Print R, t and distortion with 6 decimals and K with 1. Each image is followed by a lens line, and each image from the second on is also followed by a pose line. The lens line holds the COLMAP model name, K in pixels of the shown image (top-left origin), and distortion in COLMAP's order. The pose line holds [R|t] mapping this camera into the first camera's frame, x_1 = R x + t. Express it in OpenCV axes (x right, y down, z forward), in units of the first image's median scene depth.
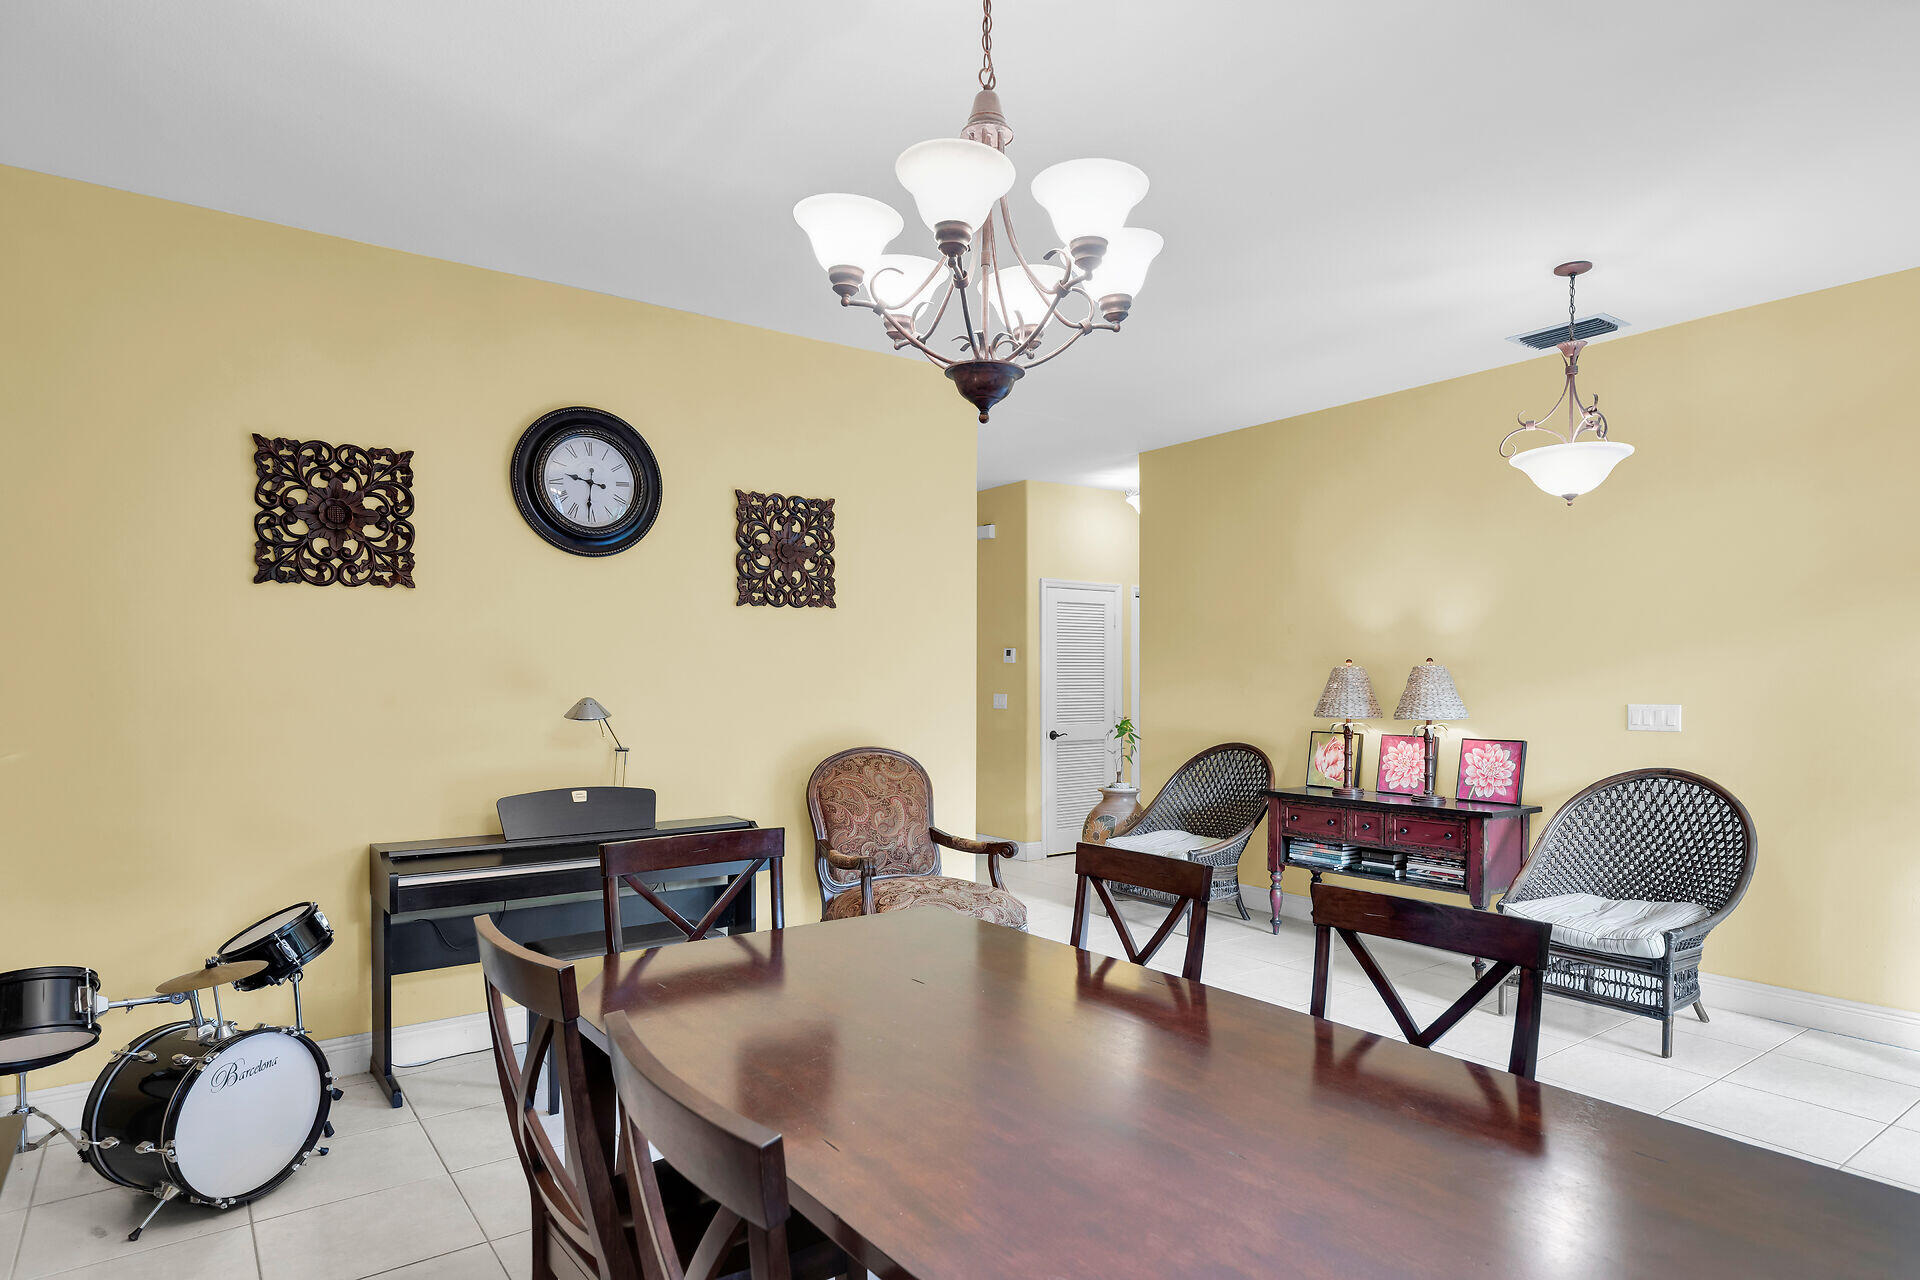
lens RADIAL K [[860.3, 0, 960.0], [0, 860.3, 699.5], [0, 0, 1]] dist [0.001836, 0.000230]
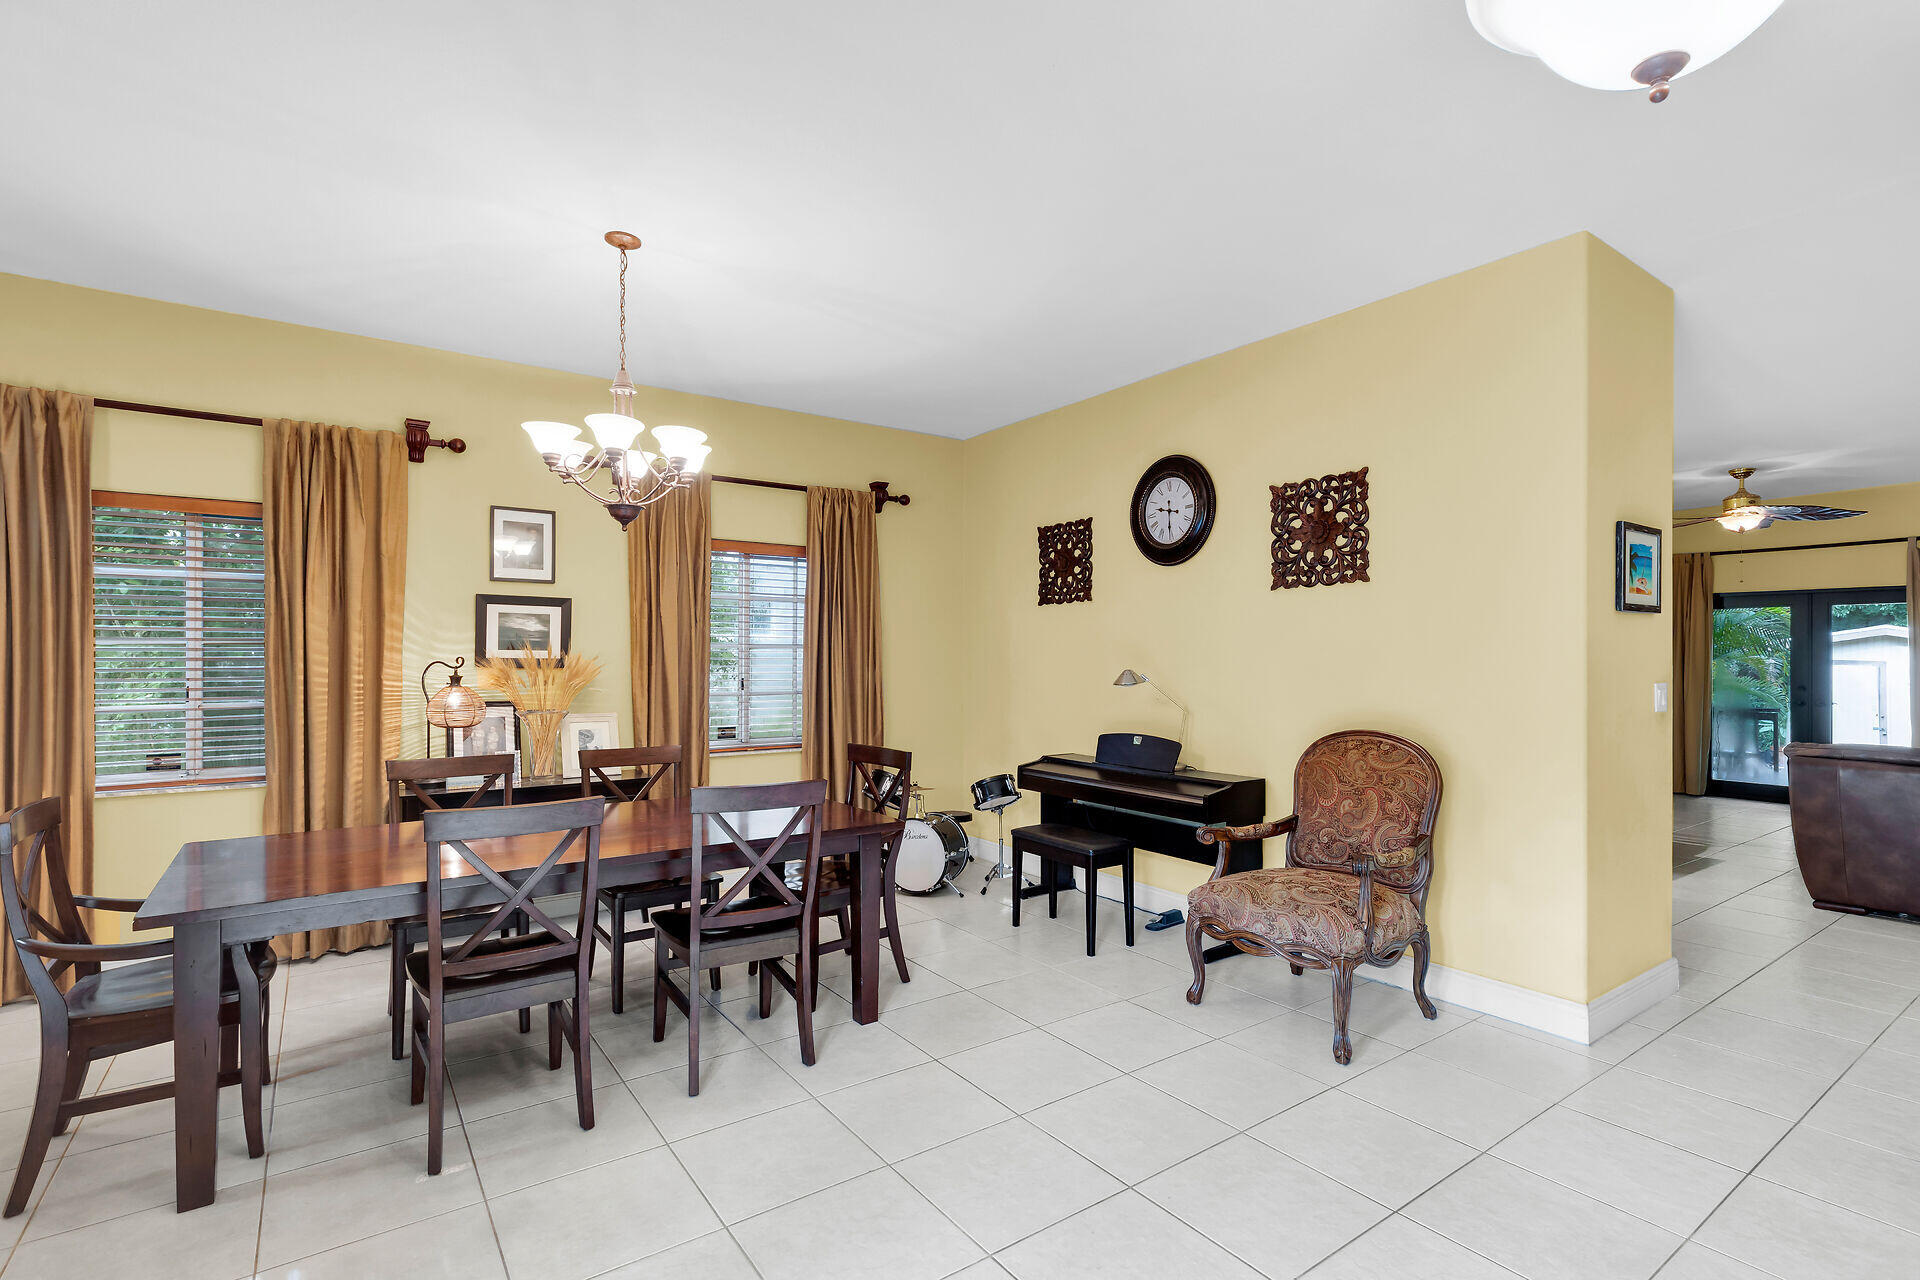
lens RADIAL K [[942.0, 0, 960.0], [0, 942.0, 640.0], [0, 0, 1]] dist [-0.000475, -0.000142]
pose [[0.059397, -0.019579, -0.998042, 0.890354], [-0.027452, 0.999397, -0.021239, -0.008290], [0.997857, 0.028659, 0.058824, 0.514643]]
